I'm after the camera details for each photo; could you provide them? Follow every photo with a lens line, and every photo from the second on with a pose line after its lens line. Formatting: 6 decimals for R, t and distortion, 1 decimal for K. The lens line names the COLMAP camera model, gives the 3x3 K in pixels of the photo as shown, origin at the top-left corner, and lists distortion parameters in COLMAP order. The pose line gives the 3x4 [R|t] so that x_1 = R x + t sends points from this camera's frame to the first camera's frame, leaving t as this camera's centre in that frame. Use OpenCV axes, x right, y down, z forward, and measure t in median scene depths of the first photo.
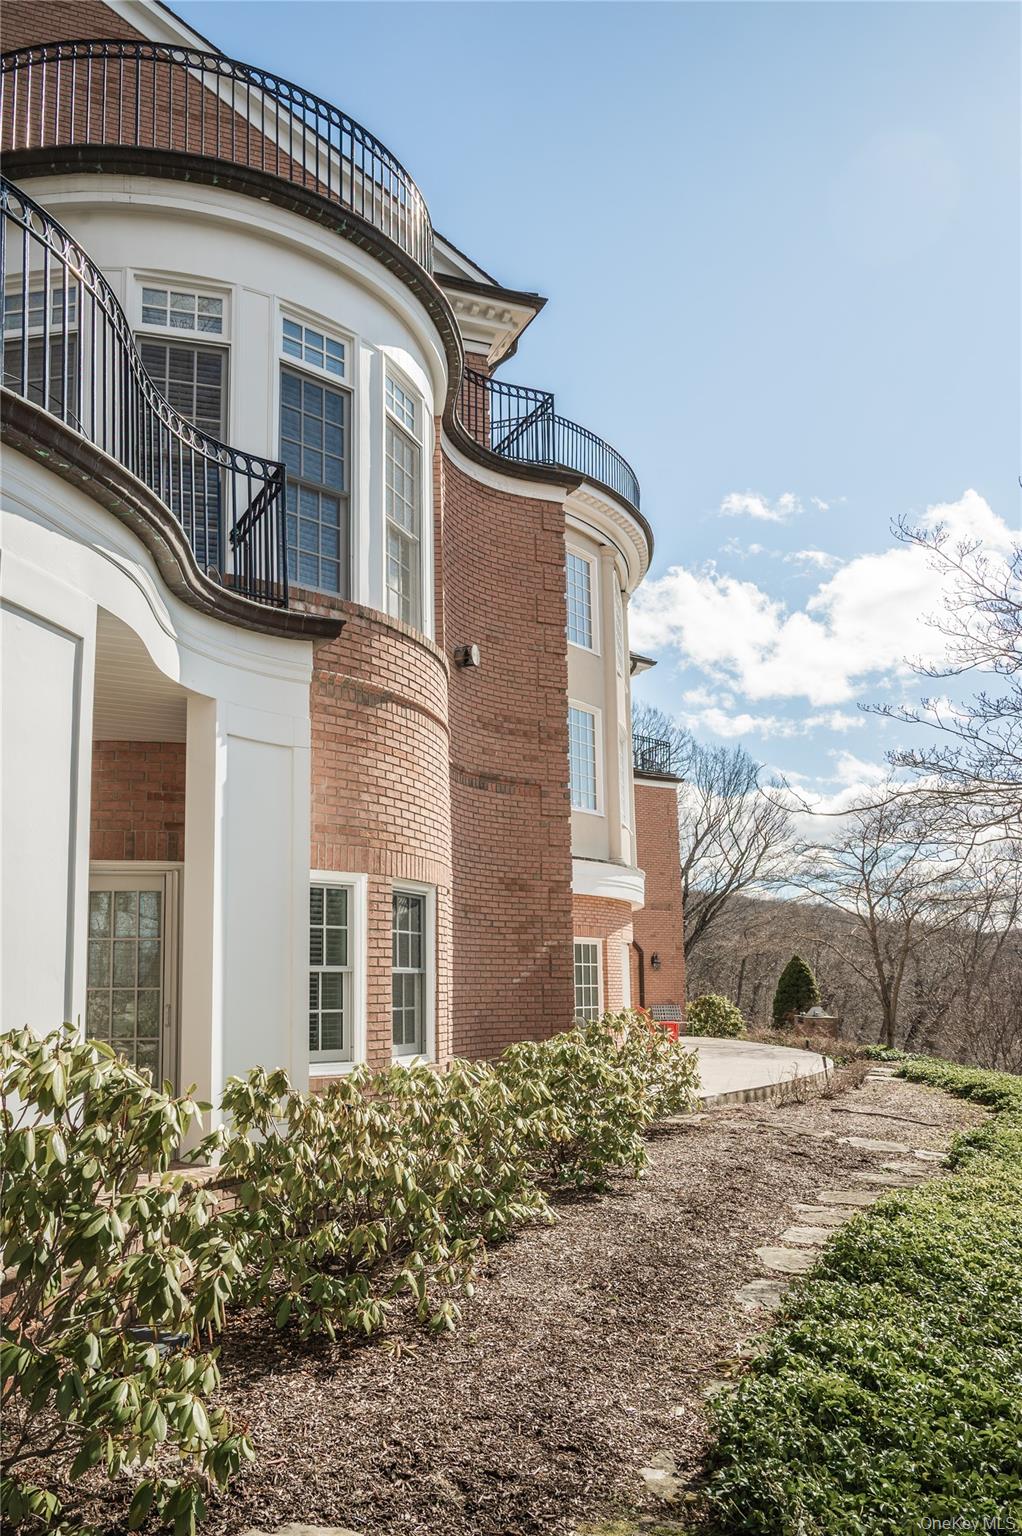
lens RADIAL K [[1794.4, 0, 511.0], [0, 1794.4, 768.0], [0, 0, 1]] dist [-0.006918, -0.012130]
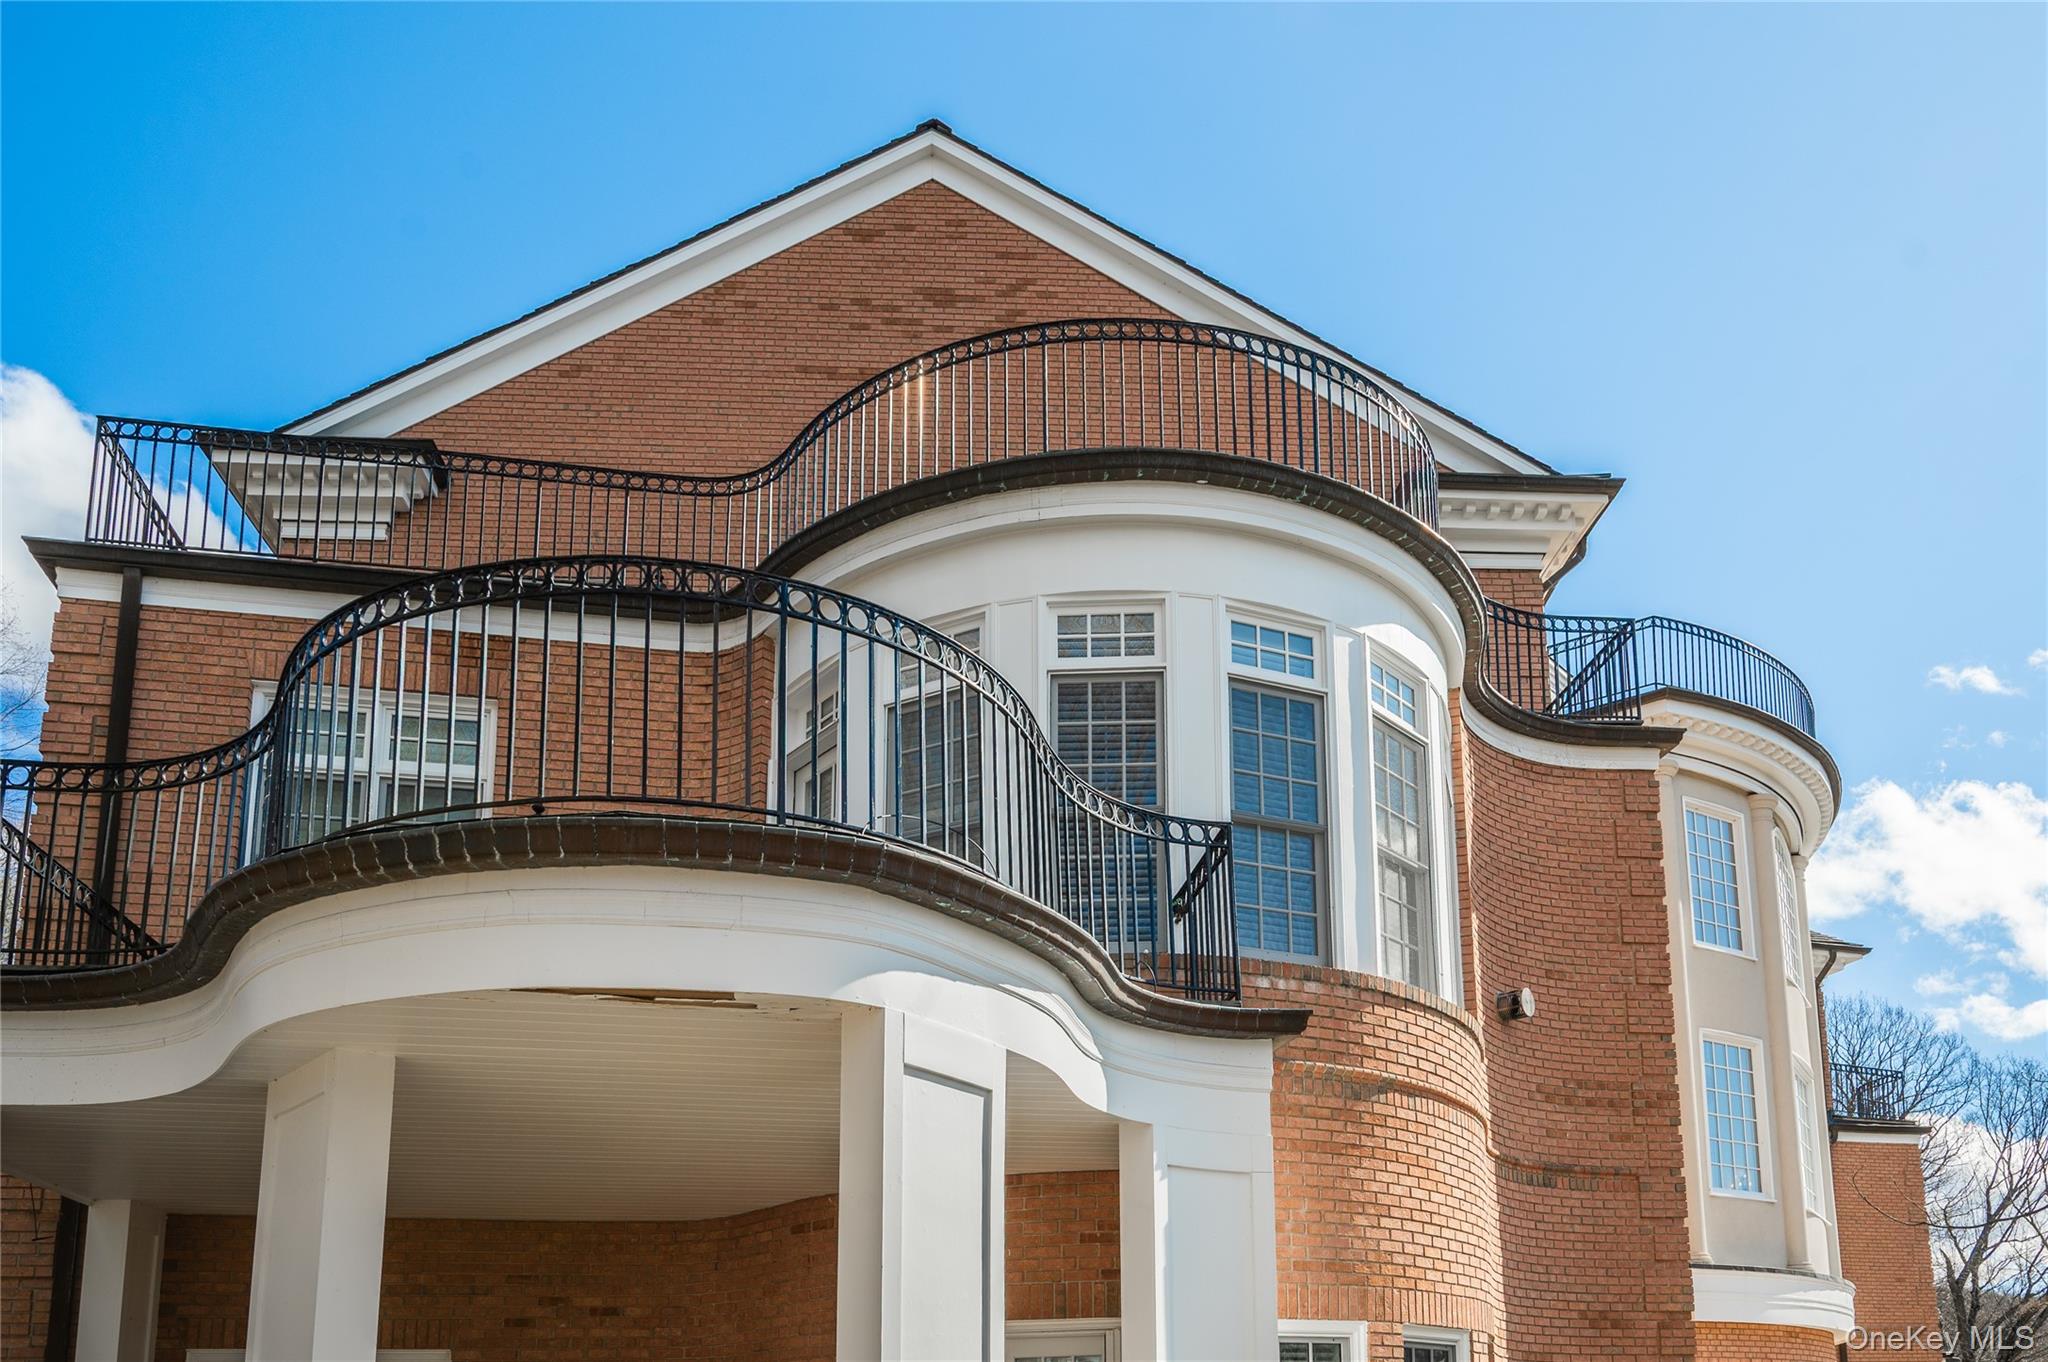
lens RADIAL K [[2768.4, 0, 1108.0], [0, 2768.4, 681.5], [0, 0, 1]] dist [-0.015092, -0.012604]
pose [[0.978427, -0.066021, -0.195759, 0.045469], [0.035042, 0.986868, -0.157685, -0.021345], [0.203599, 0.147423, 0.967891, -0.160583]]
